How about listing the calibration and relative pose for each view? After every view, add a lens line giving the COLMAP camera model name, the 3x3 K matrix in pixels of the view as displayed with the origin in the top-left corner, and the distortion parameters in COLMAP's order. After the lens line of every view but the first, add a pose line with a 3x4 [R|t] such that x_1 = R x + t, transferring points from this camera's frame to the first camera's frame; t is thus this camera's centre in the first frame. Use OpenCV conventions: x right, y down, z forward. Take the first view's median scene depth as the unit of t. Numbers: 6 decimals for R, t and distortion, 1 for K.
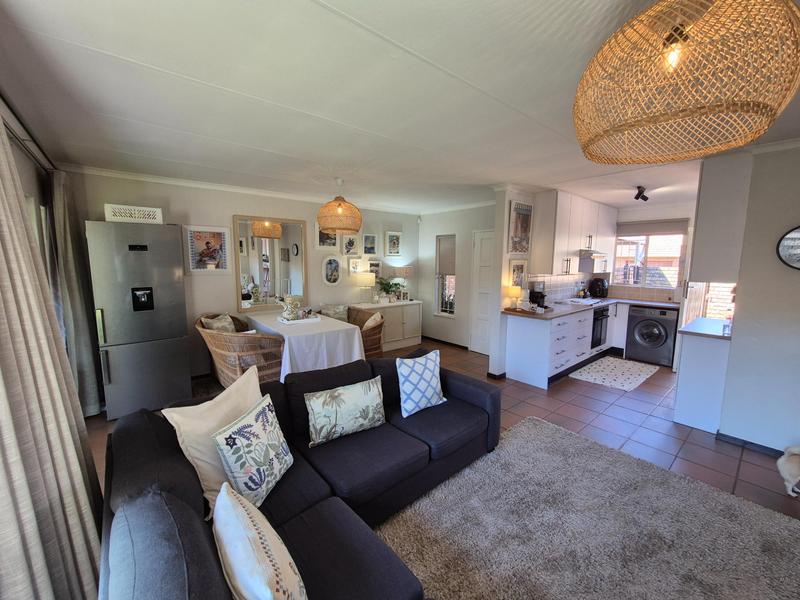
lens RADIAL K [[329.3, 0, 404.0], [0, 329.3, 298.8], [0, 0, 1]] dist [0.001027, 0.000132]
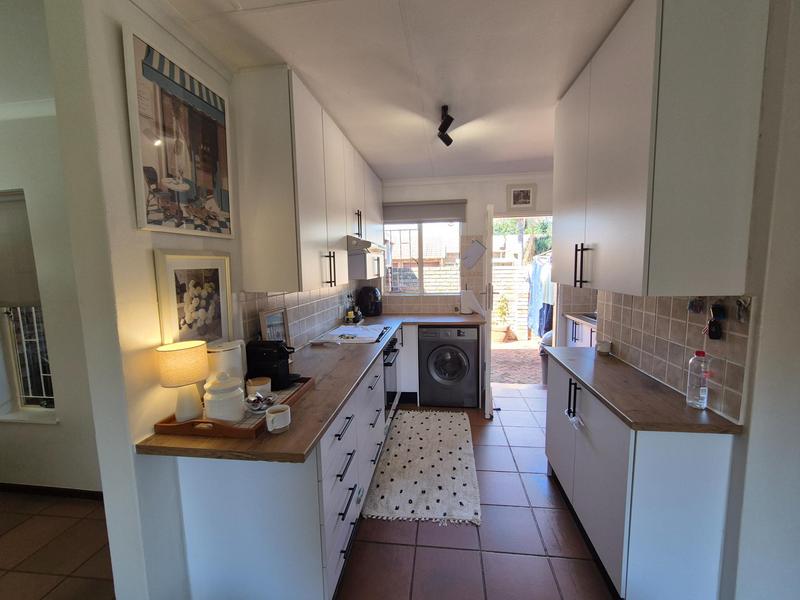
lens RADIAL K [[329.3, 0, 403.3], [0, 329.3, 297.0], [0, 0, 1]] dist [0.001027, 0.000132]
pose [[0.740860, -0.090952, 0.665472, 0.257401], [0.106727, 0.994142, 0.017055, -0.056051], [-0.663125, 0.058389, 0.746228, 0.579539]]
